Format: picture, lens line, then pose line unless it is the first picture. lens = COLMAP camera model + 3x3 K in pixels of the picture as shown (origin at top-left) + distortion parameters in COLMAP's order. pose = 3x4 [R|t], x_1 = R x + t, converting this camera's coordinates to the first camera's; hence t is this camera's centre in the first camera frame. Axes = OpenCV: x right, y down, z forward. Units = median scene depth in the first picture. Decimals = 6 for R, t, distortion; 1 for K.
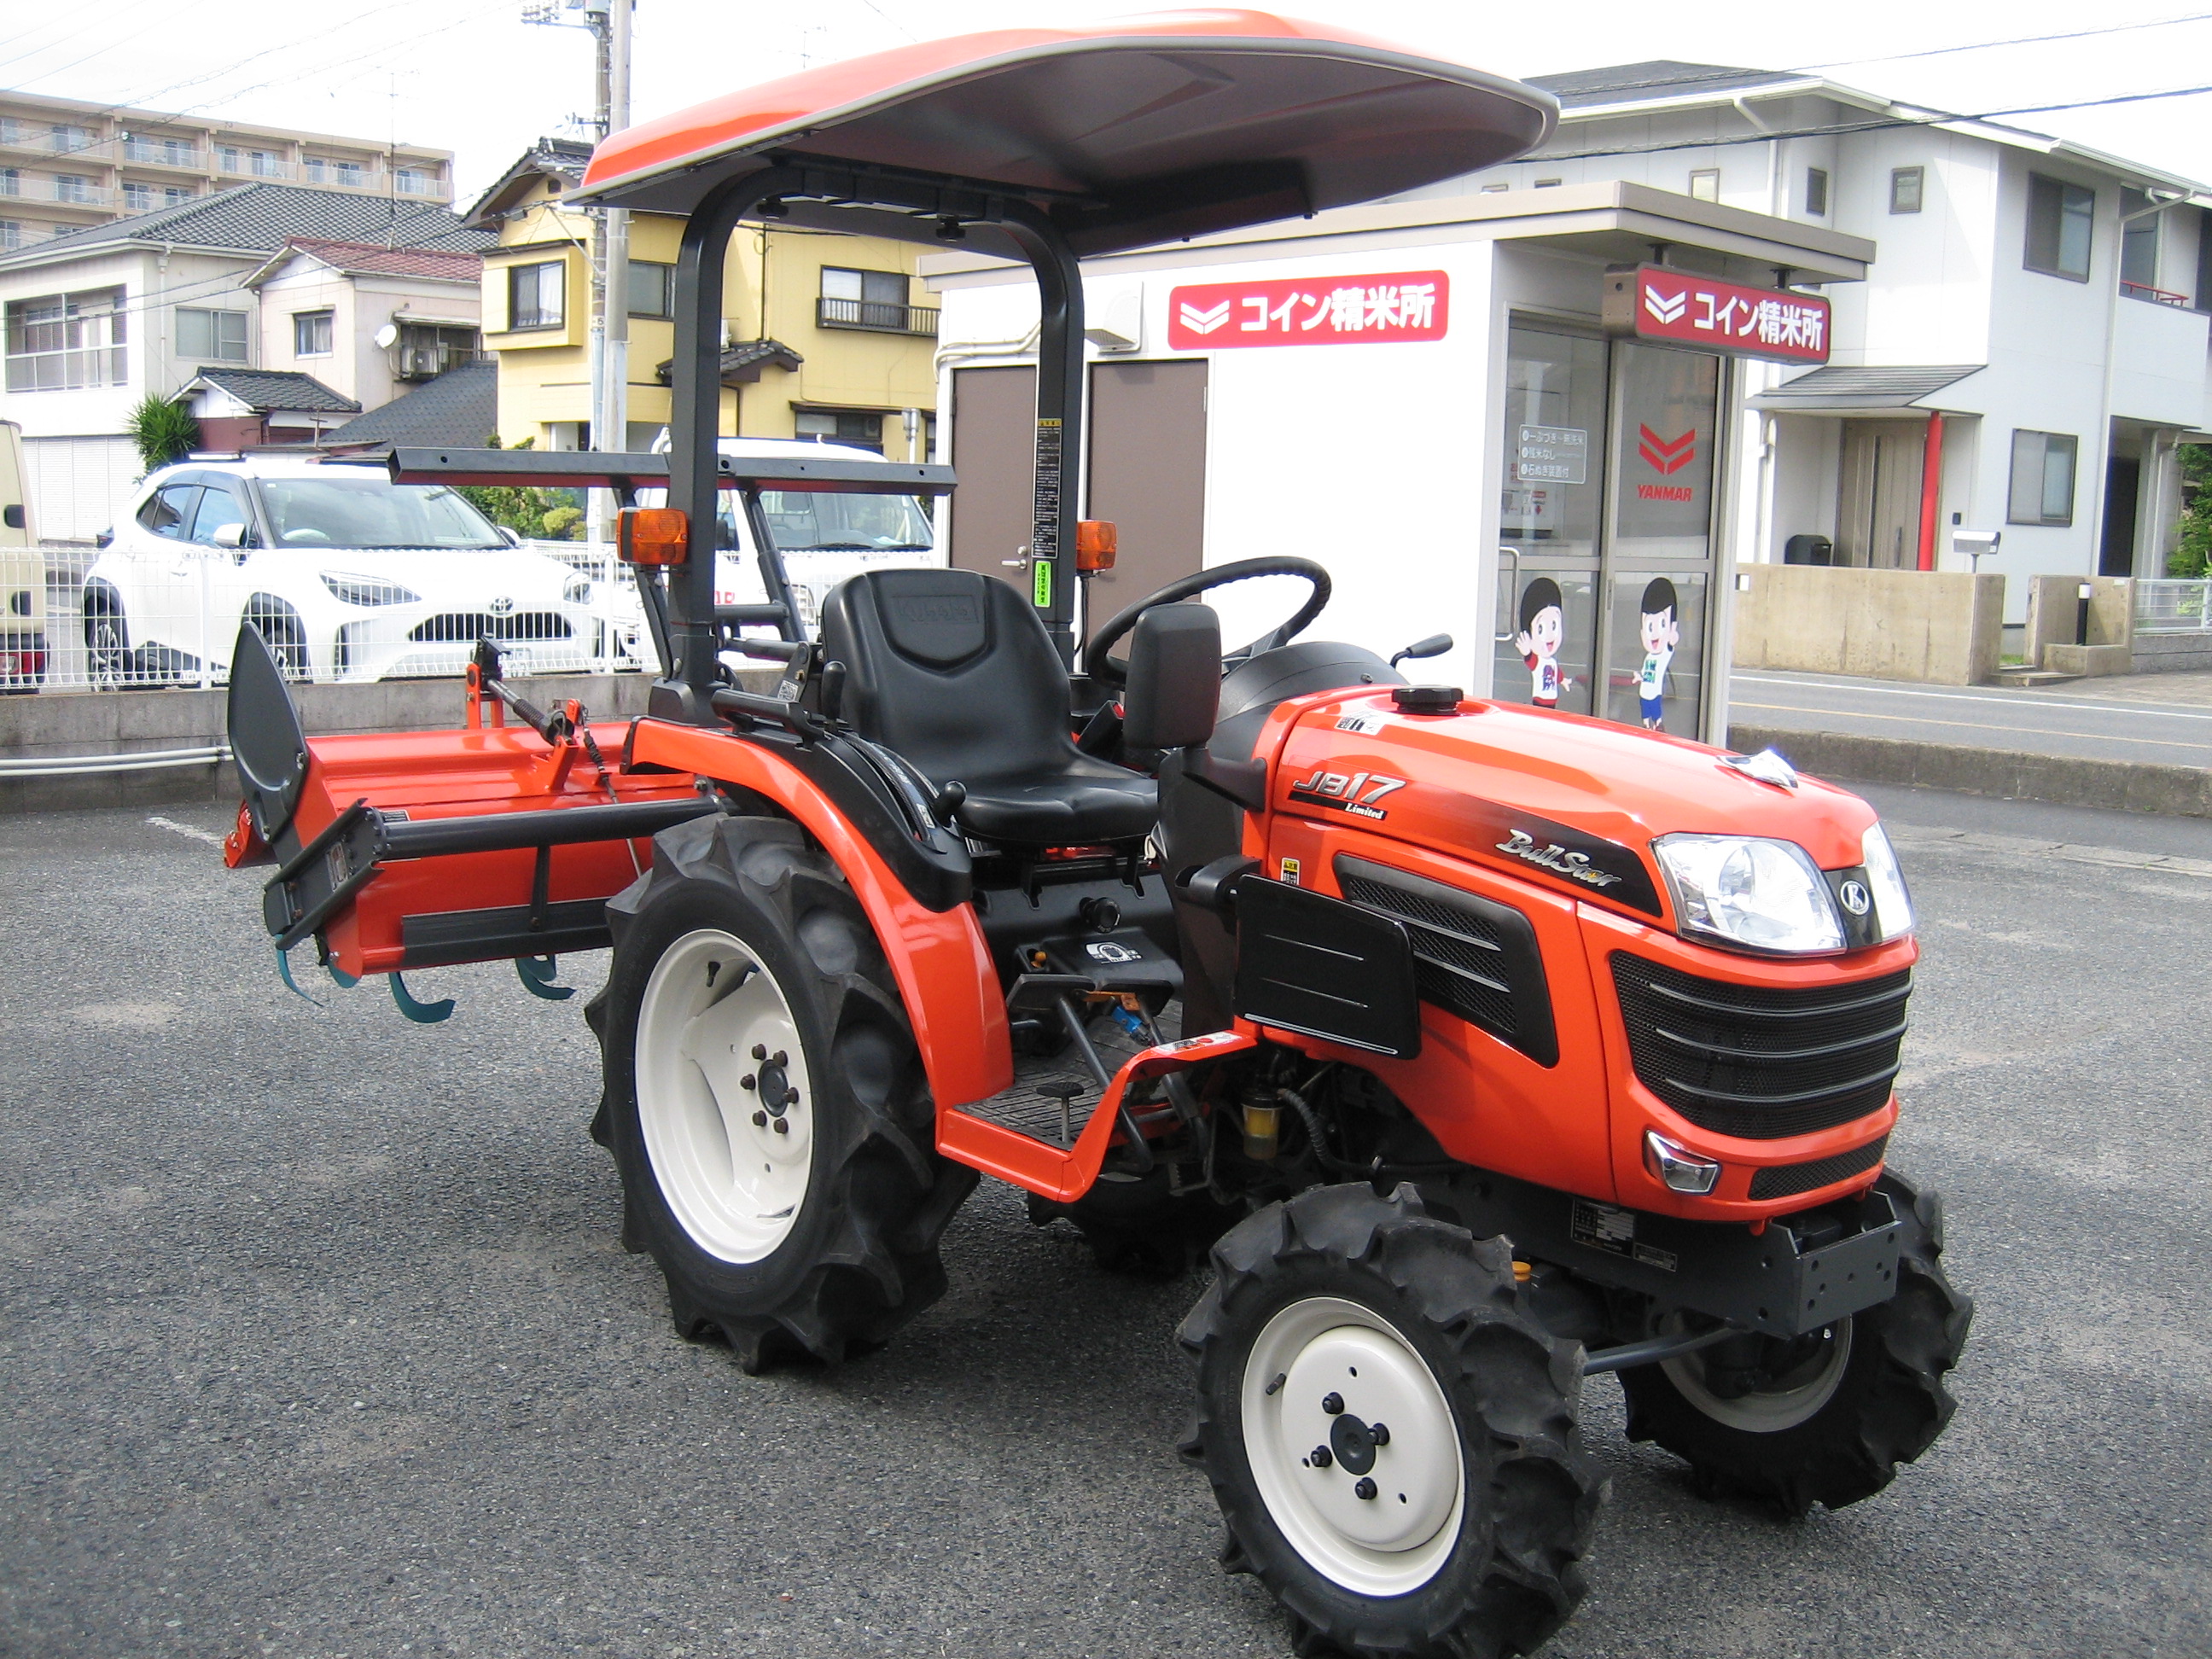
lens RADIAL K [[2299.2, 0, 1115.1], [0, 2299.2, 828.4], [0, 0, 1]] dist [-0.059349, 0.000000]
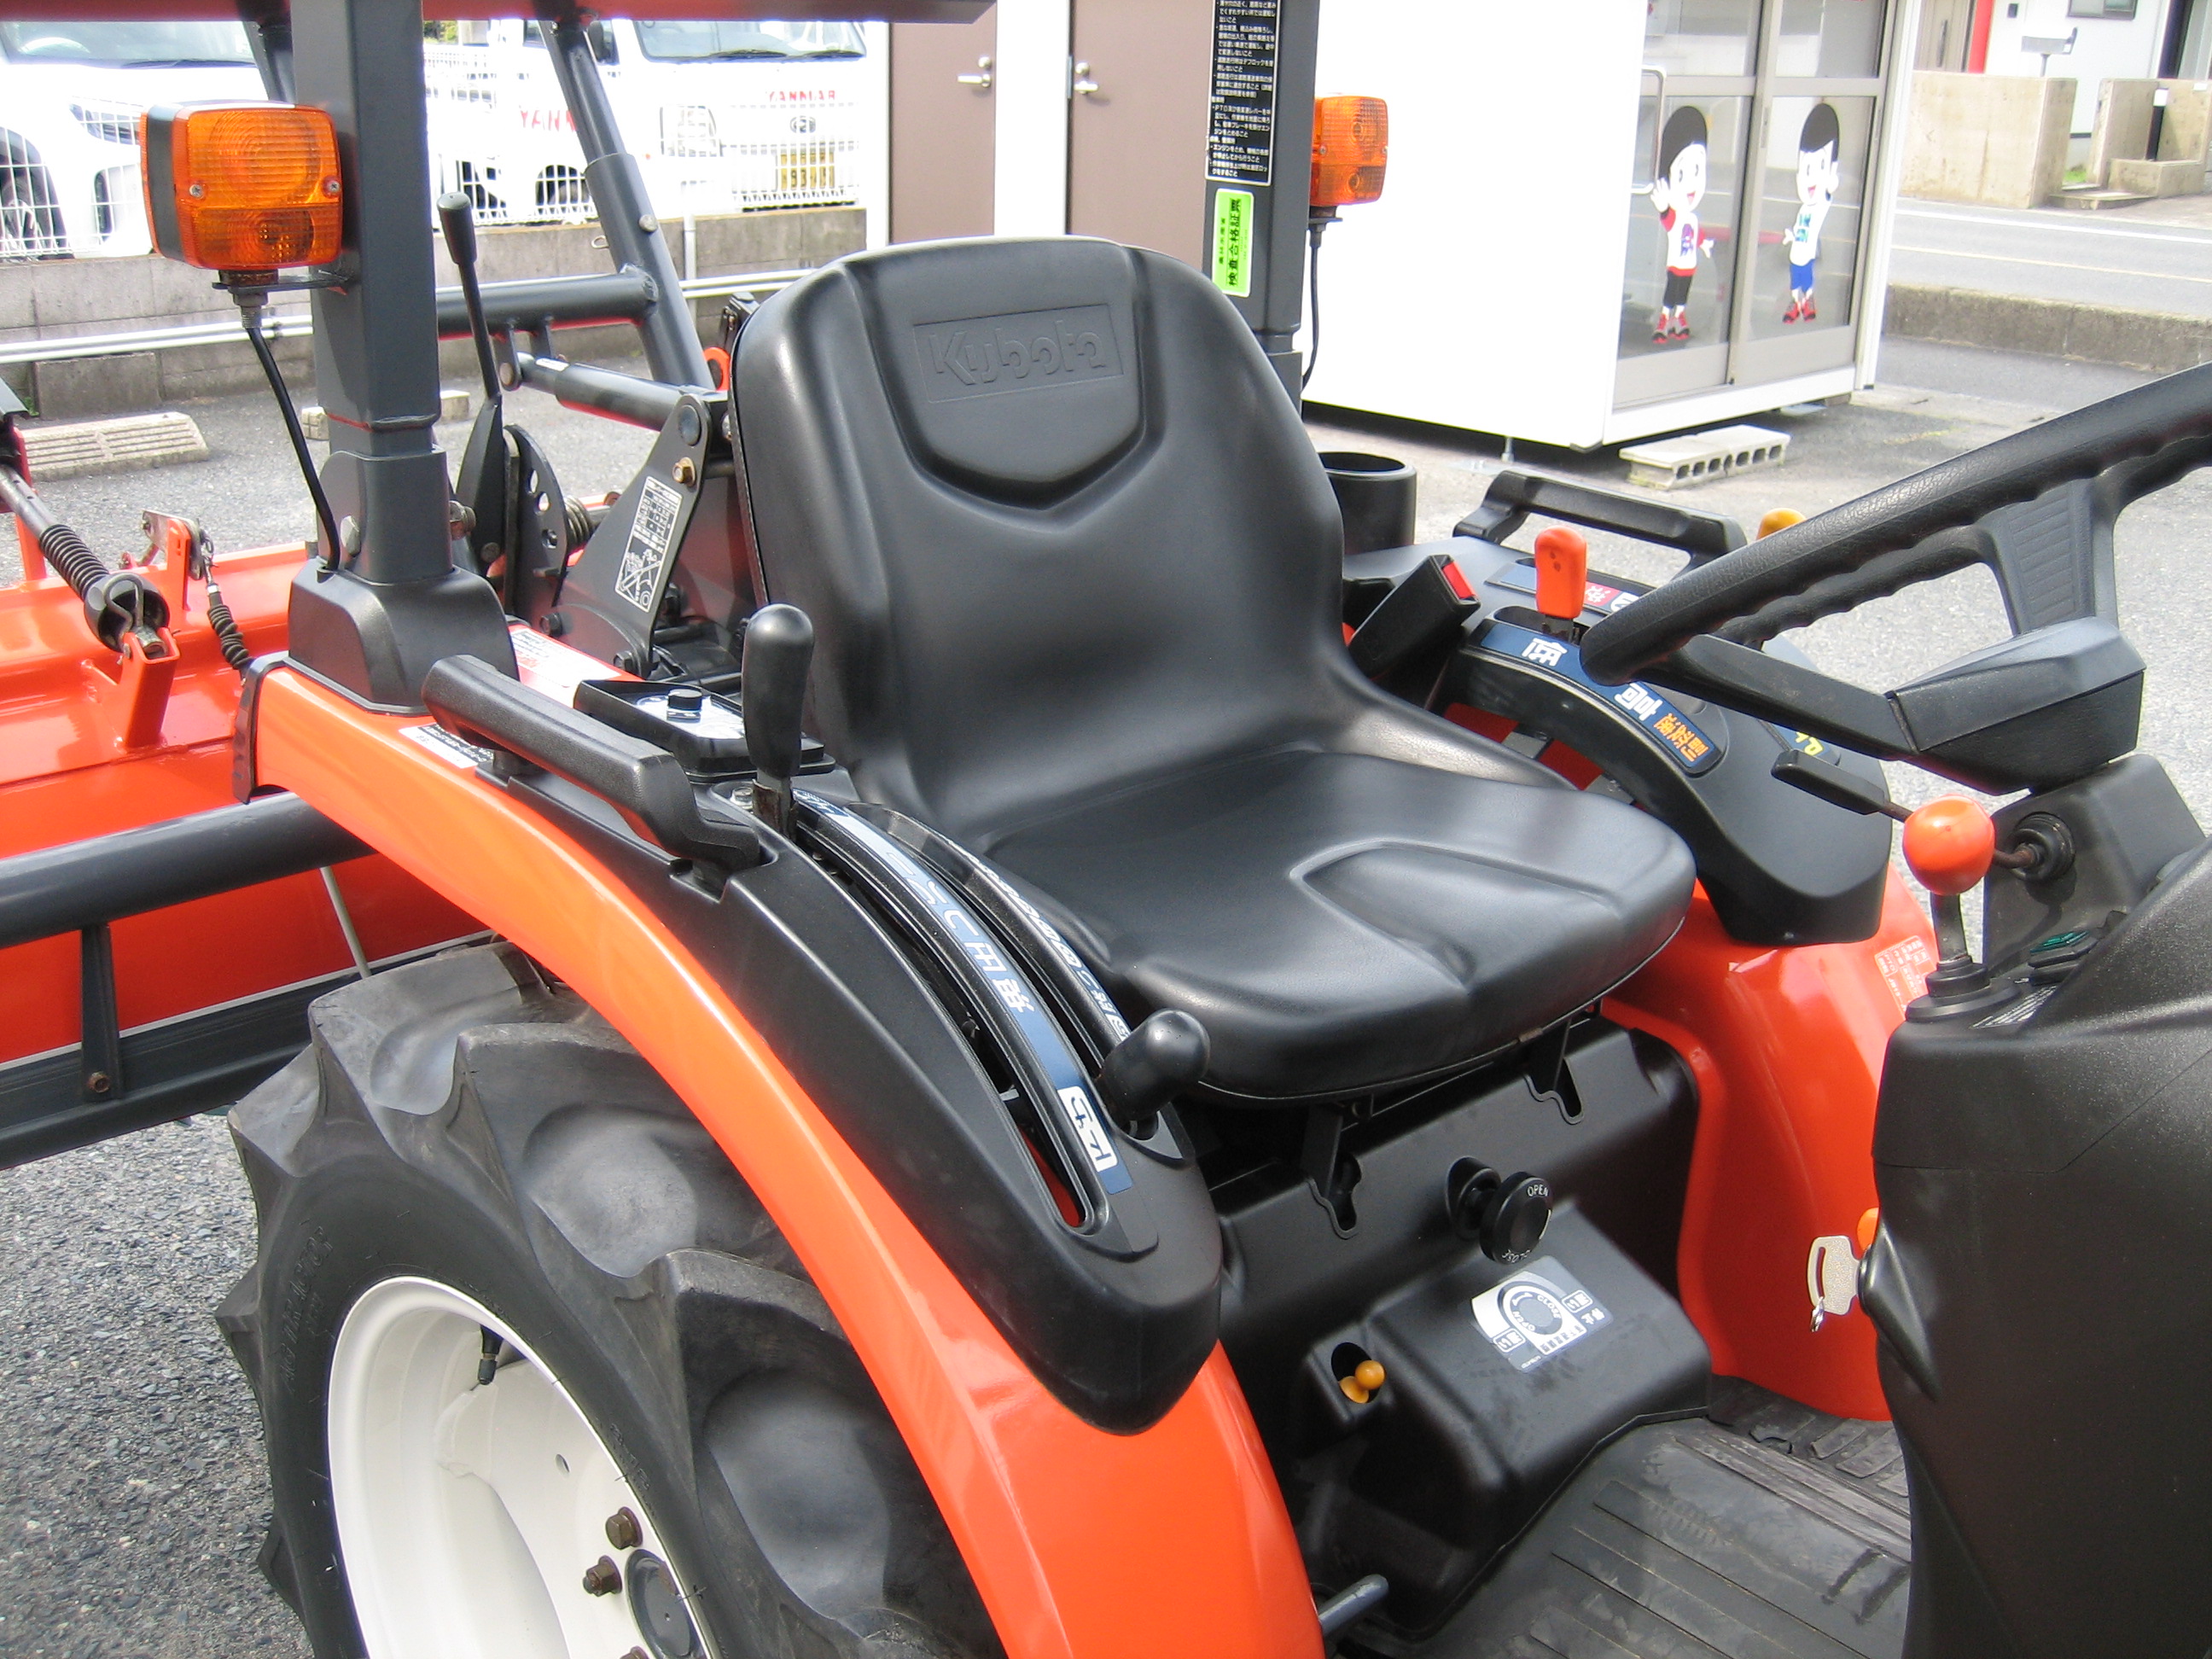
lens RADIAL K [[2299.2, 0, 1101.6], [0, 2299.2, 826.3], [0, 0, 1]] dist [-0.059349, 0.000000]
pose [[0.999473, -0.014355, 0.029111, -0.027872], [0.007880, 0.977368, 0.211398, -0.035516], [-0.031487, -0.211057, 0.976966, 0.216858]]
